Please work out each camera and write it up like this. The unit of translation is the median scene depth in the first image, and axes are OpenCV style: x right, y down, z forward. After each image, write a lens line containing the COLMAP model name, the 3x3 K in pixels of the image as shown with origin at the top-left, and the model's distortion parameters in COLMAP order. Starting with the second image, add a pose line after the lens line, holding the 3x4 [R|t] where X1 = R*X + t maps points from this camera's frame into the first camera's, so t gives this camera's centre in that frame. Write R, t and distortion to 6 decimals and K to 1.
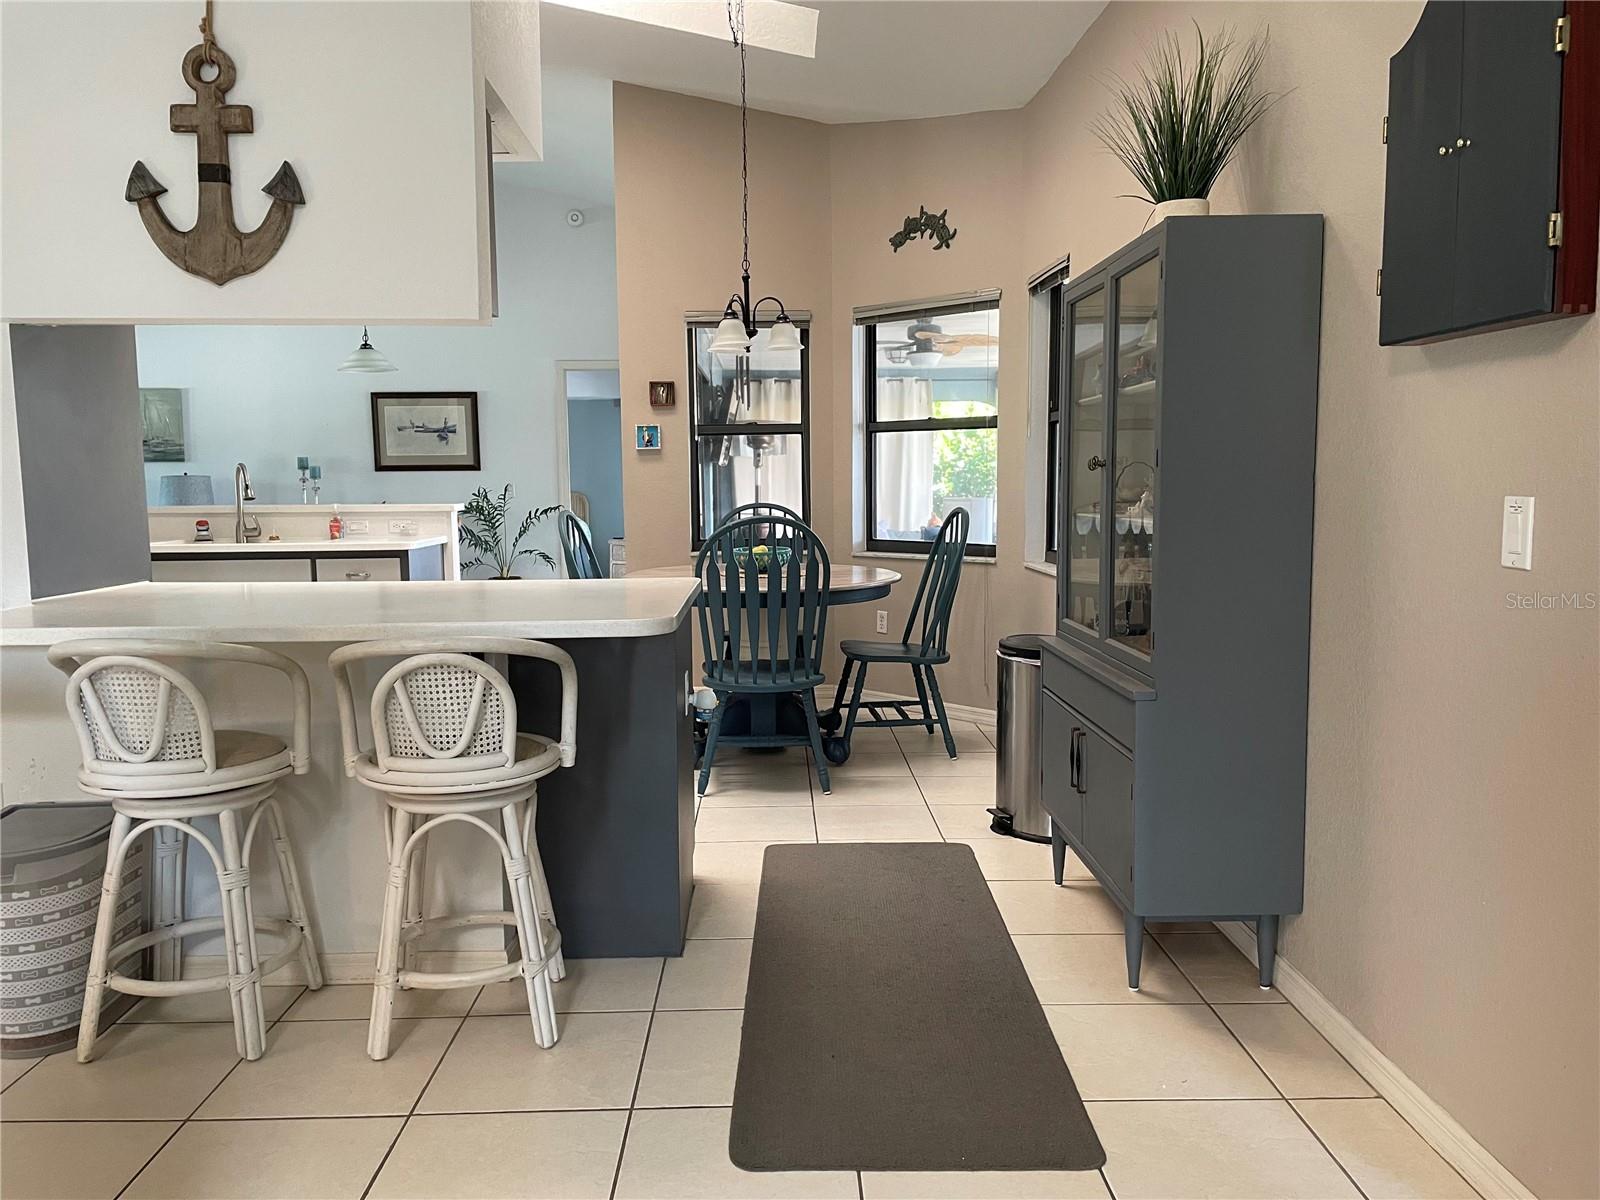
lens RADIAL K [[1203.3, 0, 800.0], [0, 1203.3, 600.0], [0, 0, 1]] dist [0.090918, -0.139938]
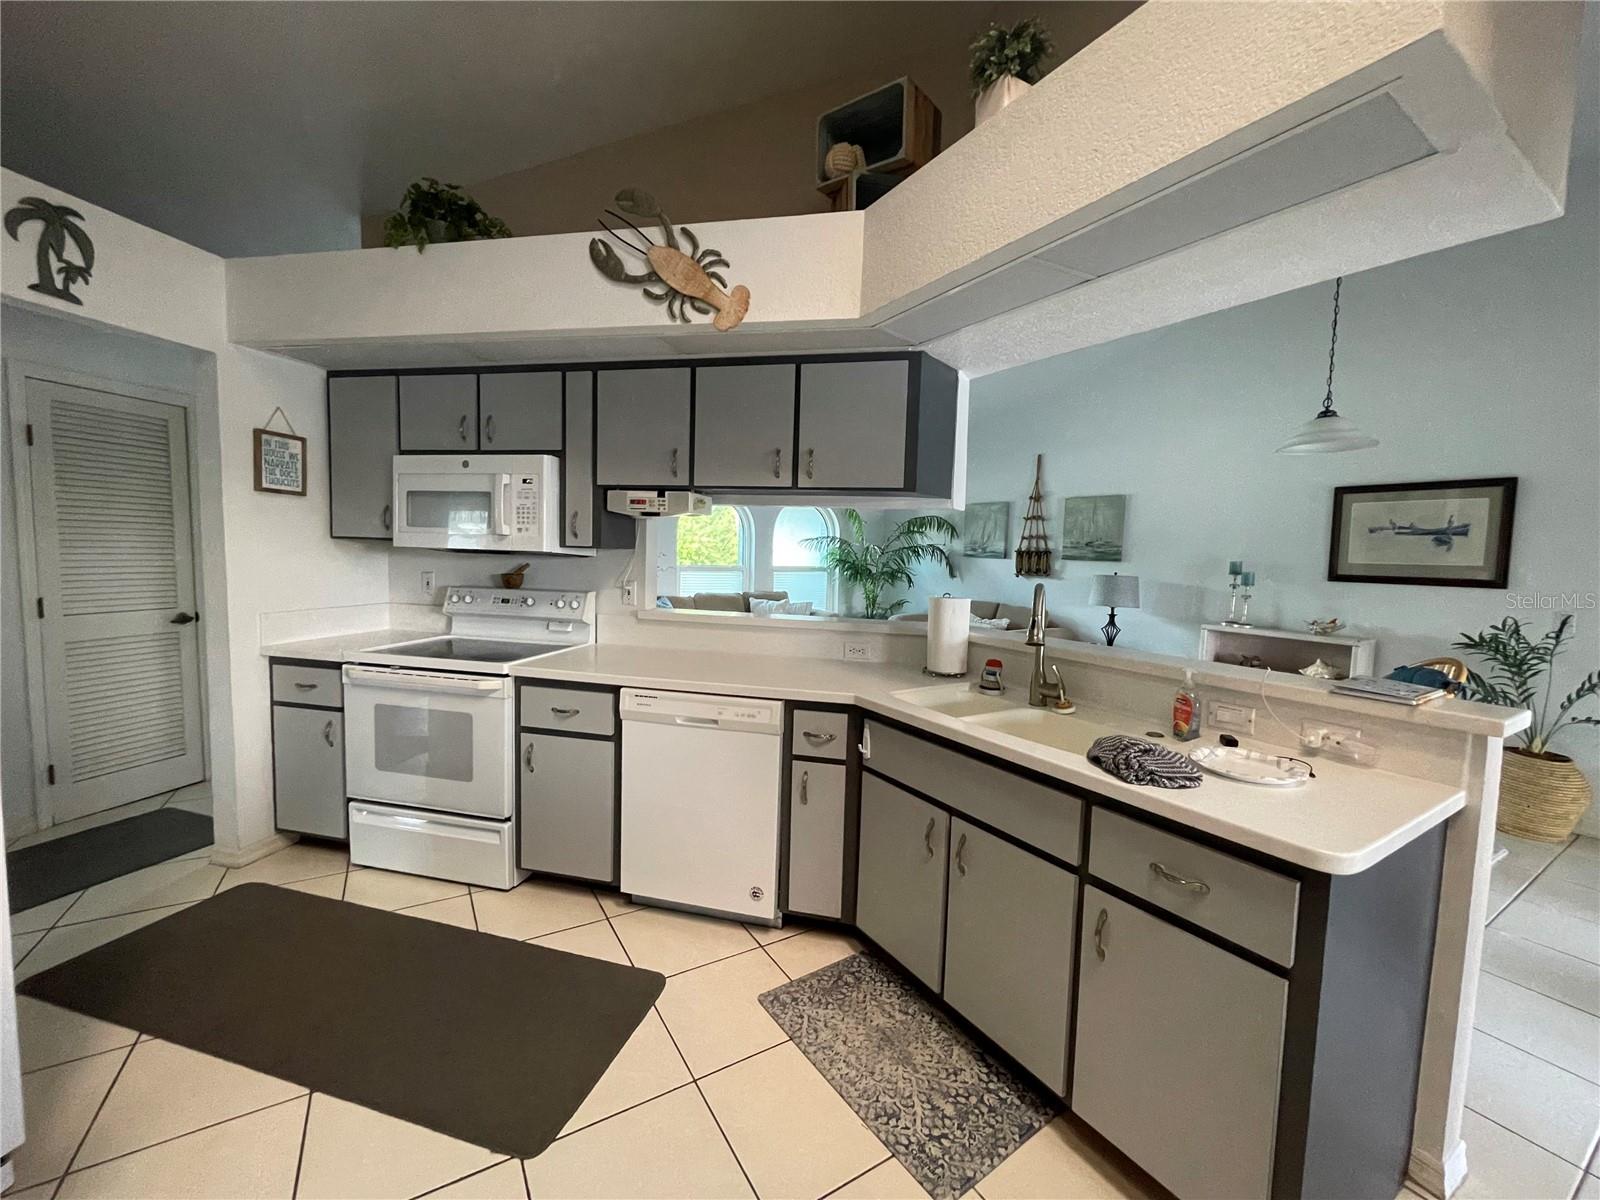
lens RADIAL K [[644.6, 0, 800.0], [0, 644.6, 600.0], [0, 0, 1]] dist [-0.004292, 0.000033]
pose [[0.500764, 0.090041, -0.860888, -0.150574], [-0.120080, 0.992184, 0.033925, -0.064869], [0.857215, 0.086387, 0.507662, 0.468689]]
